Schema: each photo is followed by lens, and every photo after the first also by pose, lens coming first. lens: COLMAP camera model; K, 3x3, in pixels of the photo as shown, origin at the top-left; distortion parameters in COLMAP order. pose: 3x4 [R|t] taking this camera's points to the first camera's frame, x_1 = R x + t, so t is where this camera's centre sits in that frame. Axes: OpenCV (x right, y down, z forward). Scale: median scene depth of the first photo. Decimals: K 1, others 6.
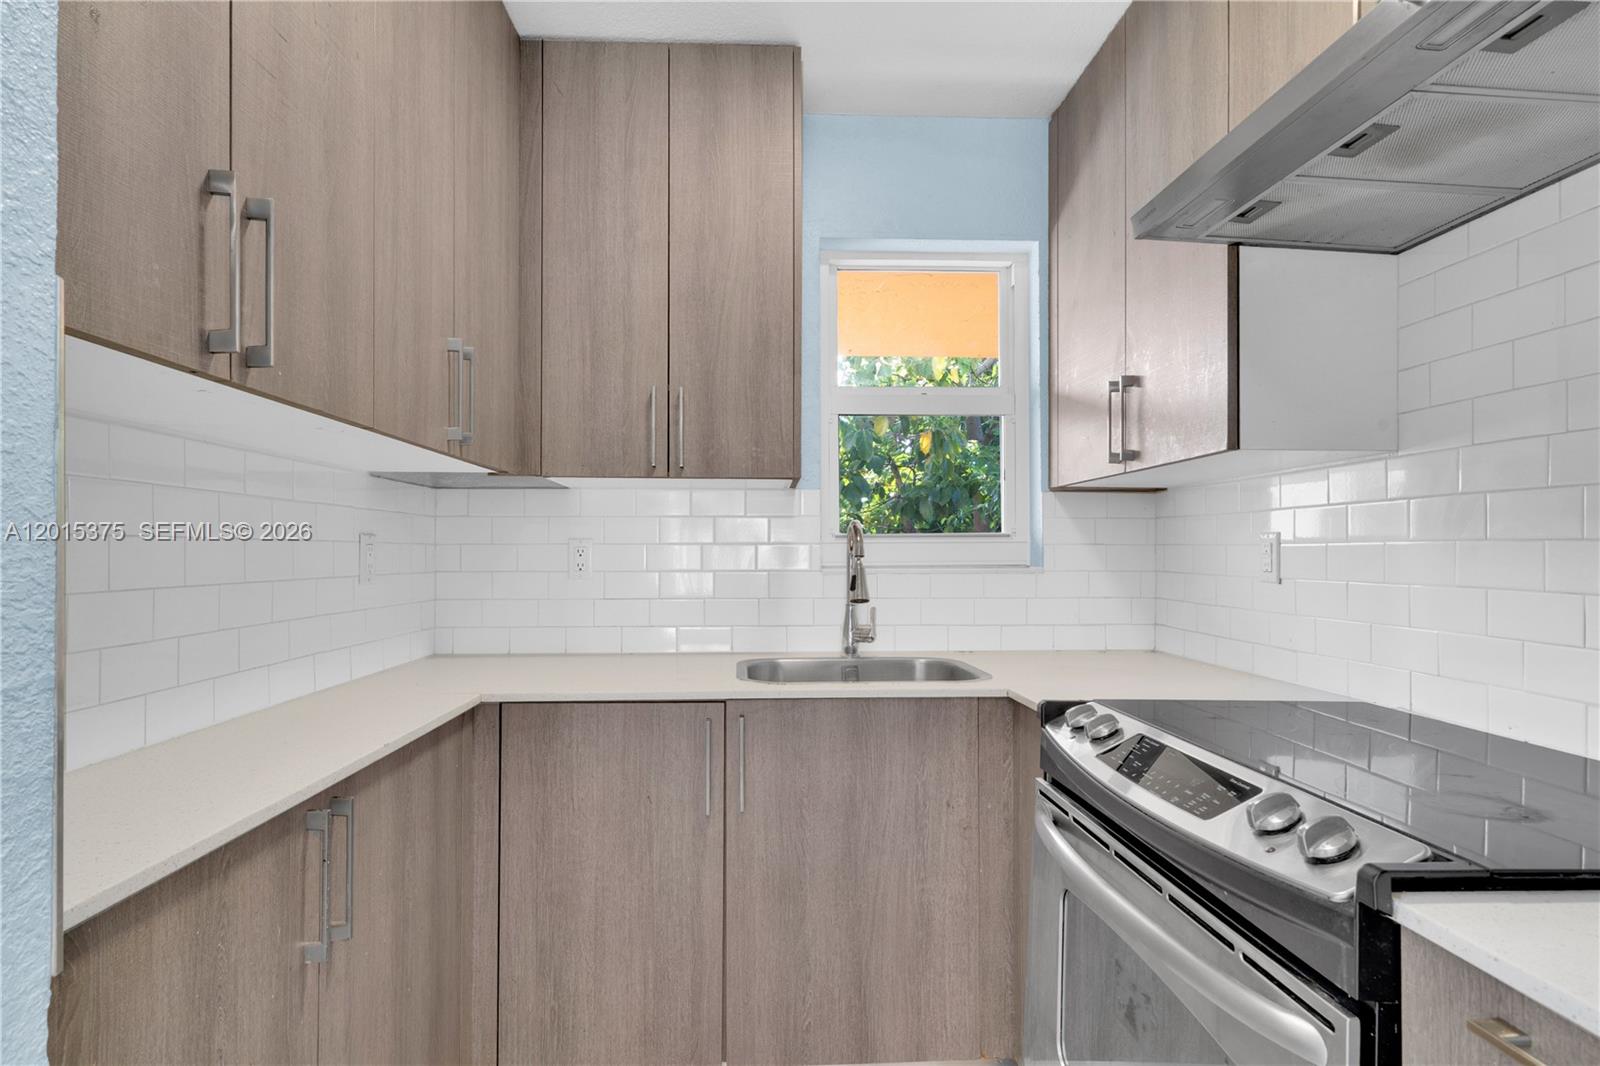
lens RADIAL K [[841.3, 0, 784.1], [0, 841.3, 541.8], [0, 0, 1]] dist [-0.002118, 0.001063]
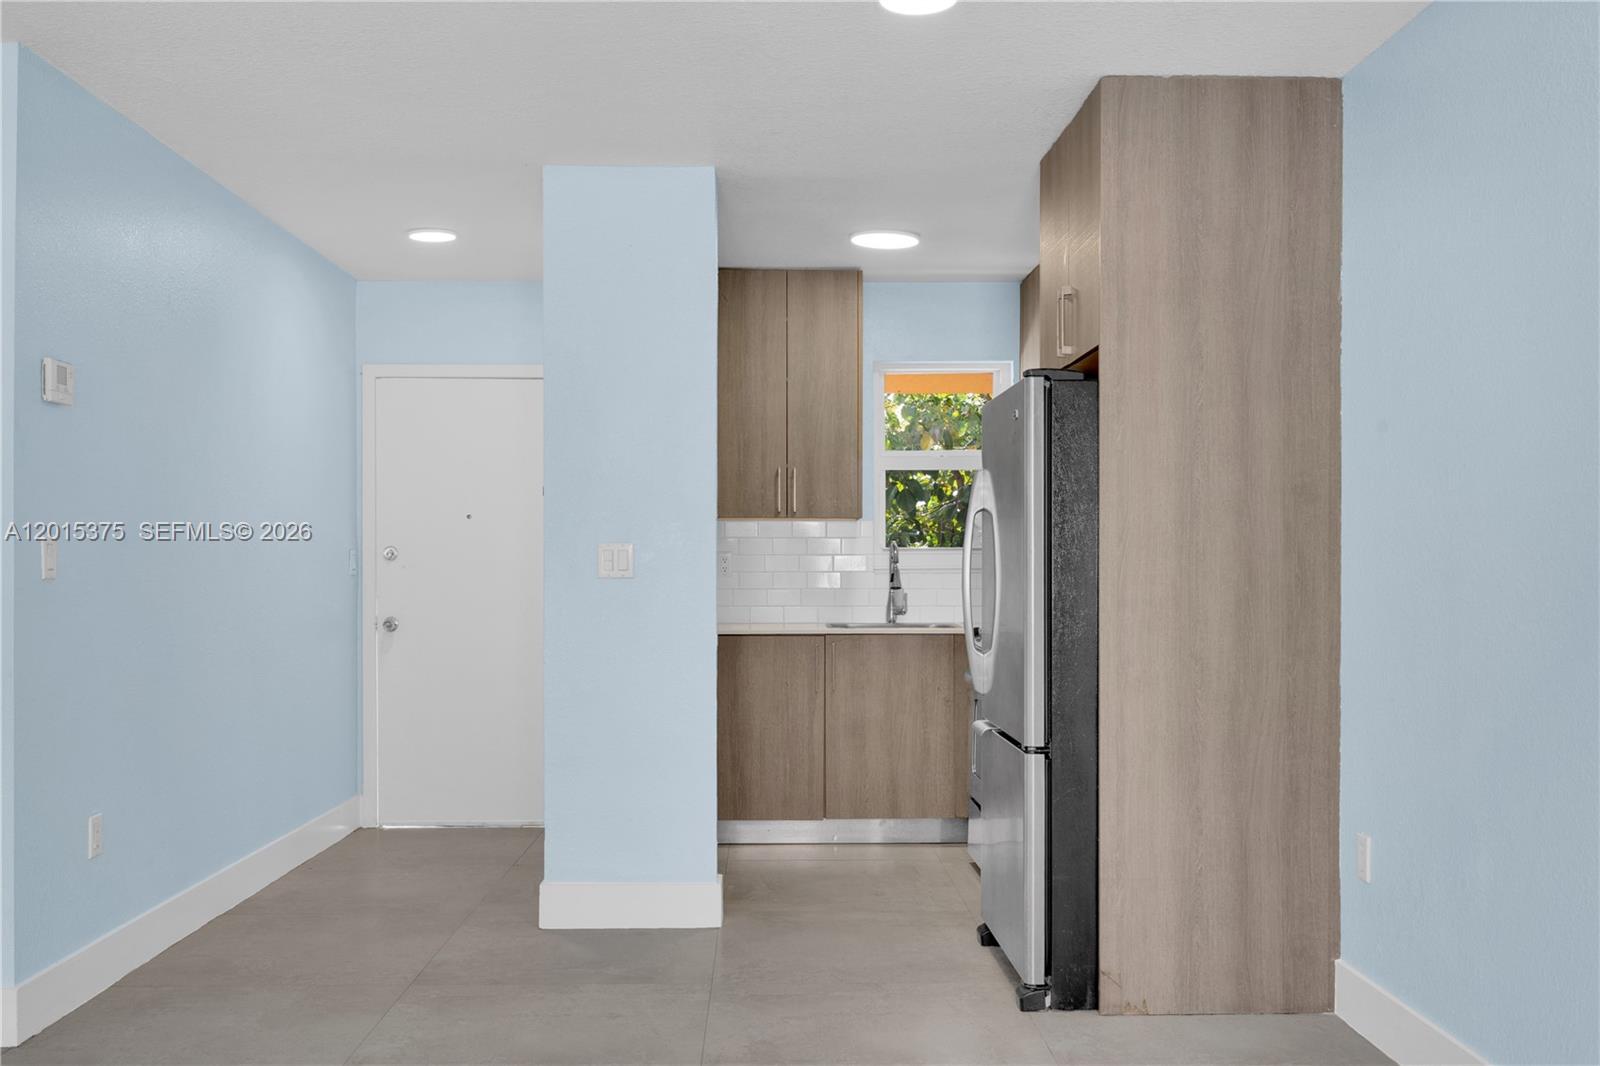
lens RADIAL K [[1475.0, 0, 779.5], [0, 1475.0, 577.0], [0, 0, 1]] dist [-0.010196, -0.001469]
pose [[0.999829, 0.000053, -0.018473, -0.100334], [0.000348, 0.999765, 0.021694, -0.020086], [0.018470, -0.021697, 0.999594, -2.189367]]
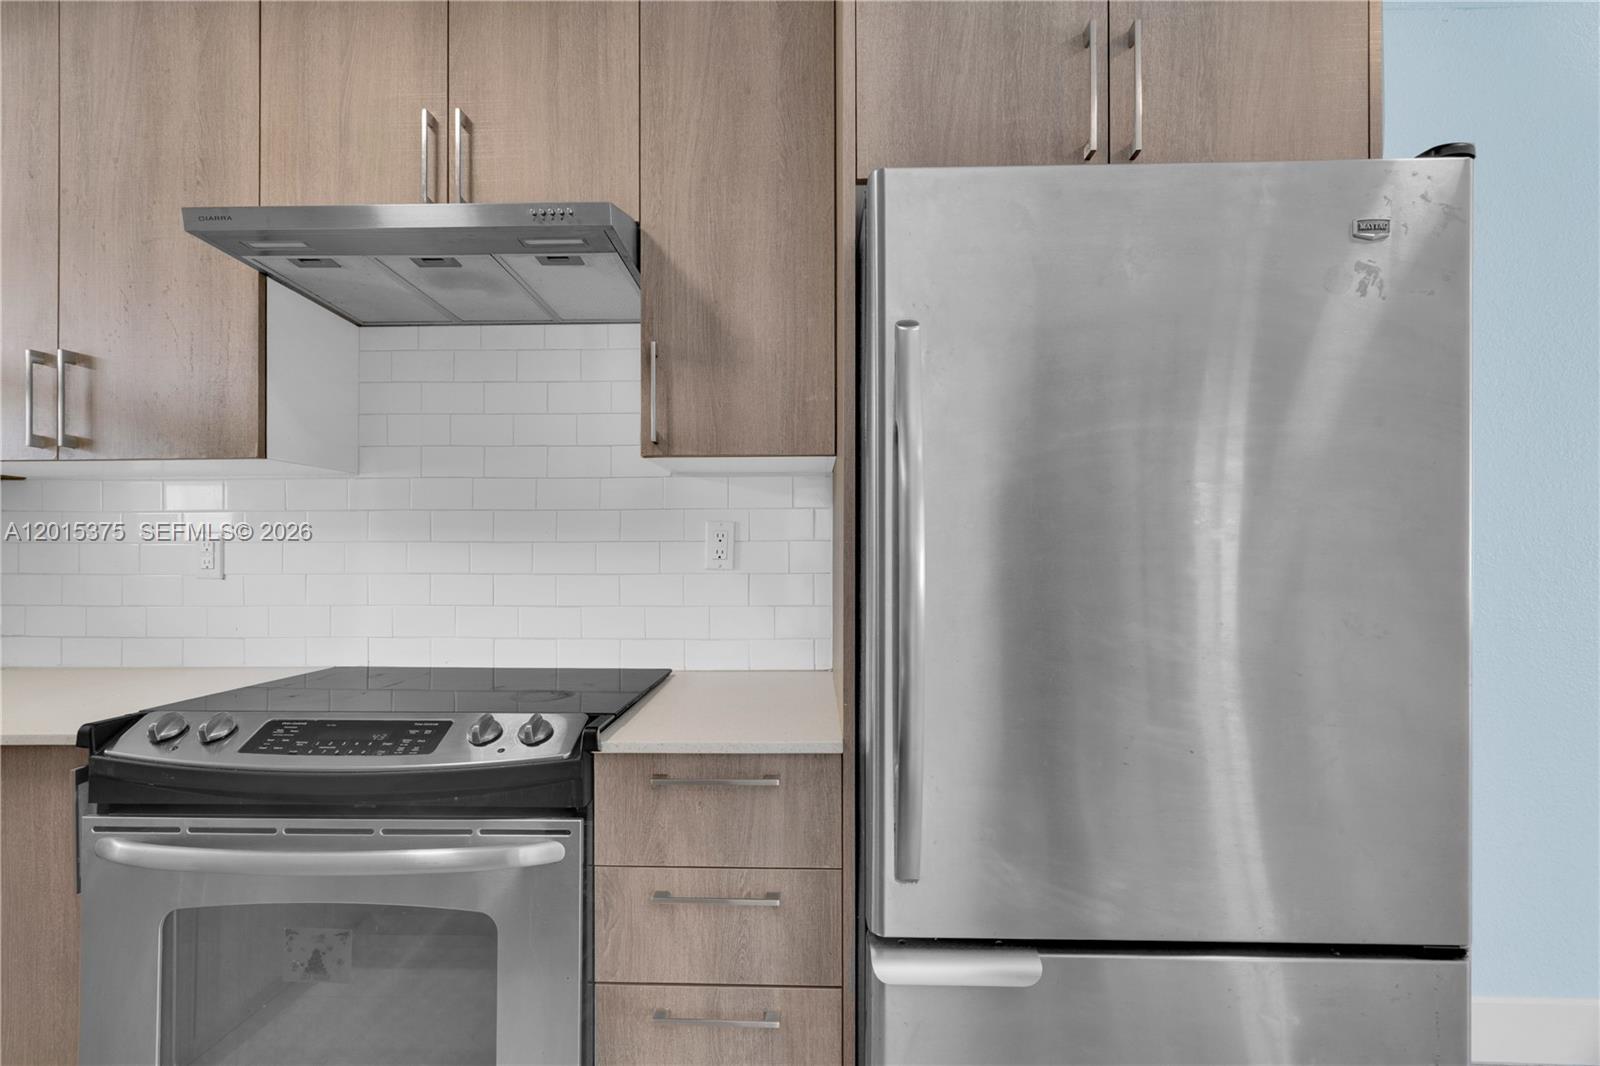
lens RADIAL K [[740.8, 0, 806.4], [0, 740.8, 531.8], [0, 0, 1]] dist [0.000587, 0.000538]
pose [[0.078560, 0.024110, 0.996618, -0.298723], [-0.010912, 0.999668, -0.023324, 0.002068], [-0.996850, -0.009043, 0.078797, 0.157172]]
